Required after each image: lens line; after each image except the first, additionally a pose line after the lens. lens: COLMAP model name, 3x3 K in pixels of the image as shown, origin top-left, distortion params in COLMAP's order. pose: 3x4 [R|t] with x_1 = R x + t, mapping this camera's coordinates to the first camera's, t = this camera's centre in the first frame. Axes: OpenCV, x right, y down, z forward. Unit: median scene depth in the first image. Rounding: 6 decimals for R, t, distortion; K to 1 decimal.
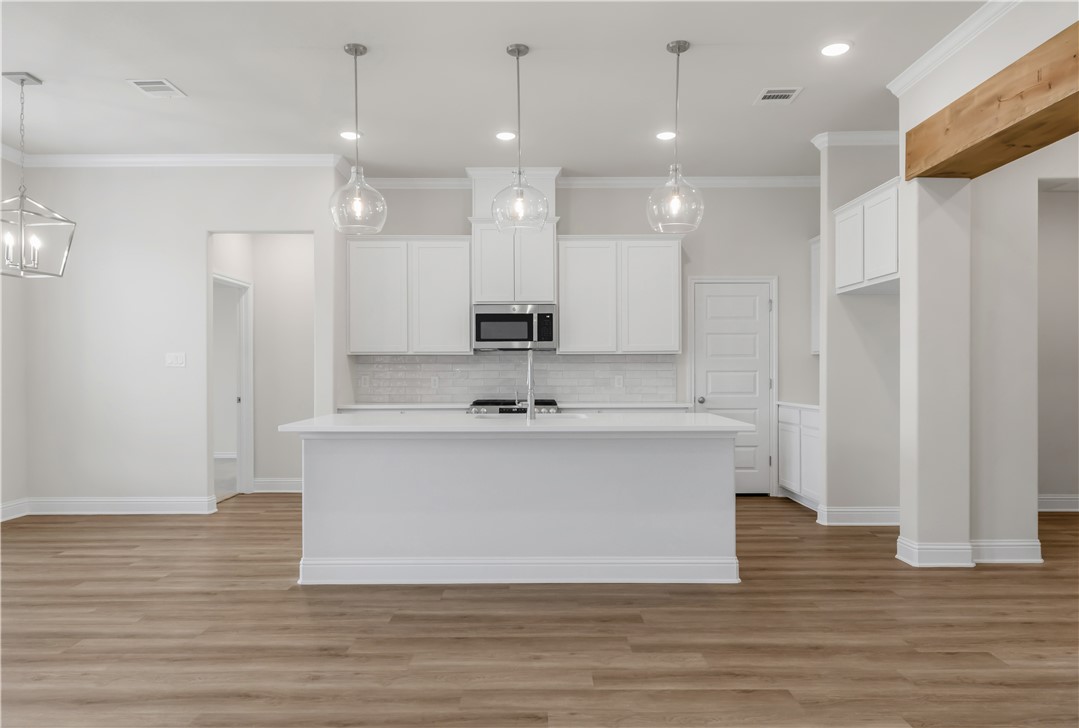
lens RADIAL K [[742.8, 0, 539.5], [0, 742.8, 364.0], [0, 0, 1]] dist [0.002224, -0.014223]
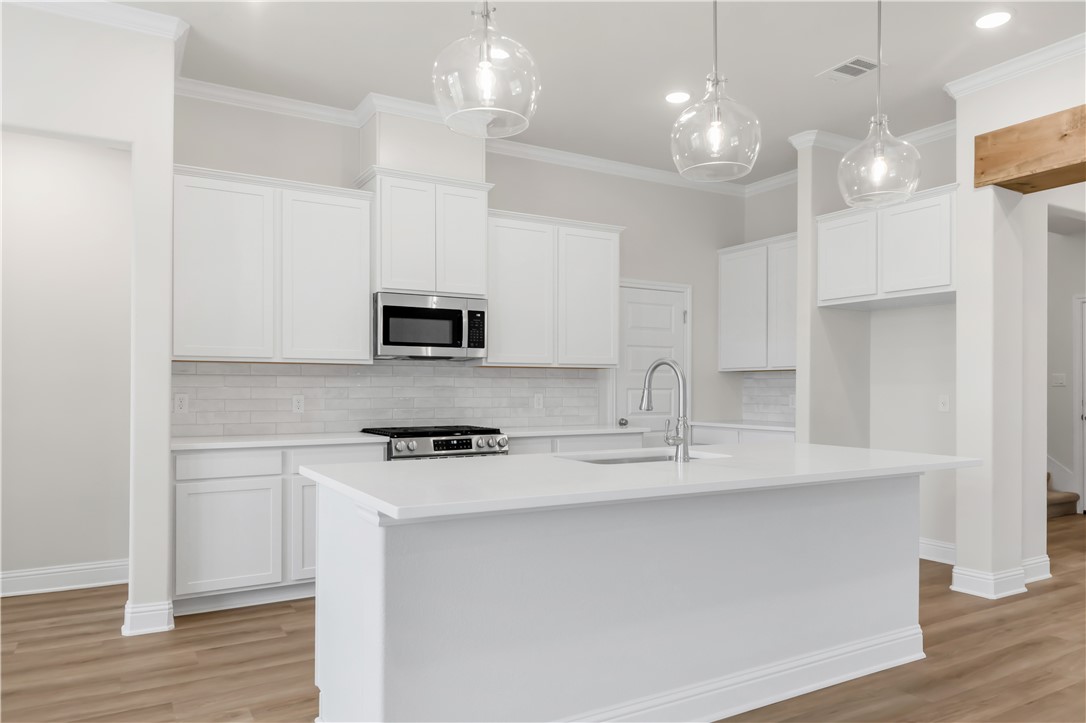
lens RADIAL K [[720.1, 0, 546.1], [0, 720.1, 381.5], [0, 0, 1]] dist [-0.002125, -0.000105]
pose [[0.859619, 0.008520, 0.510865, -0.298726], [-0.009605, 0.999954, -0.000515, 0.002634], [-0.510846, -0.004464, 0.859661, 0.340489]]
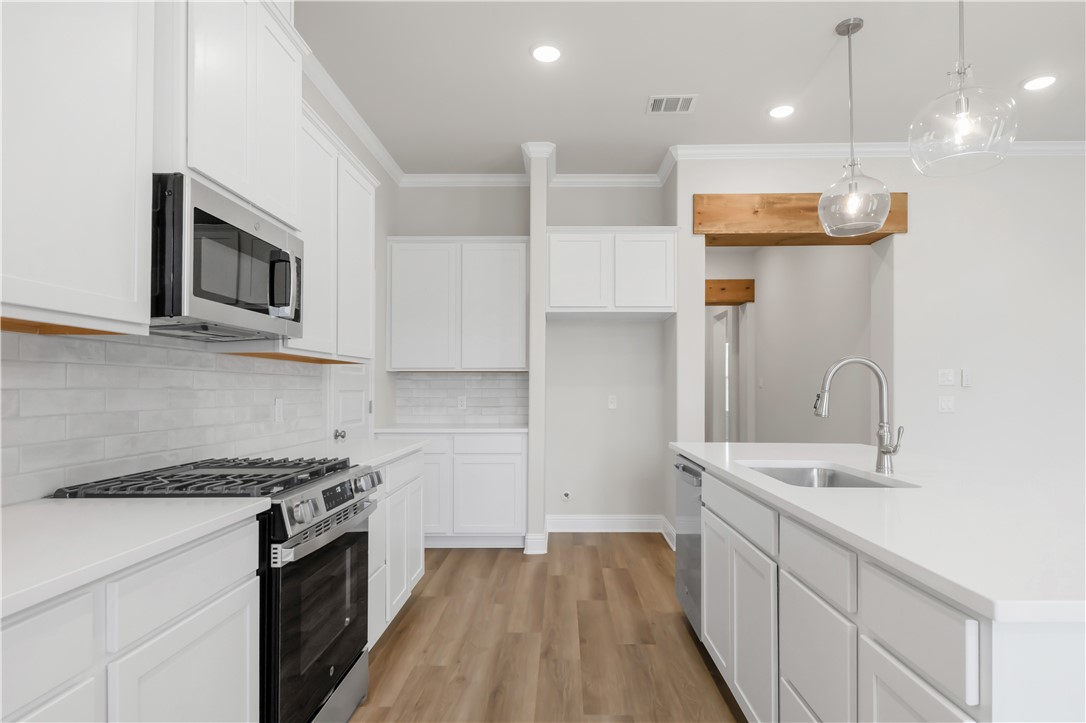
lens RADIAL K [[607.4, 0, 544.0], [0, 607.4, 385.6], [0, 0, 1]] dist [0.001739, 0.000228]
pose [[0.009582, 0.009071, 0.999913, -0.339138], [-0.011821, 0.999890, -0.008958, 0.008011], [-0.999884, -0.011735, 0.009688, 0.848231]]
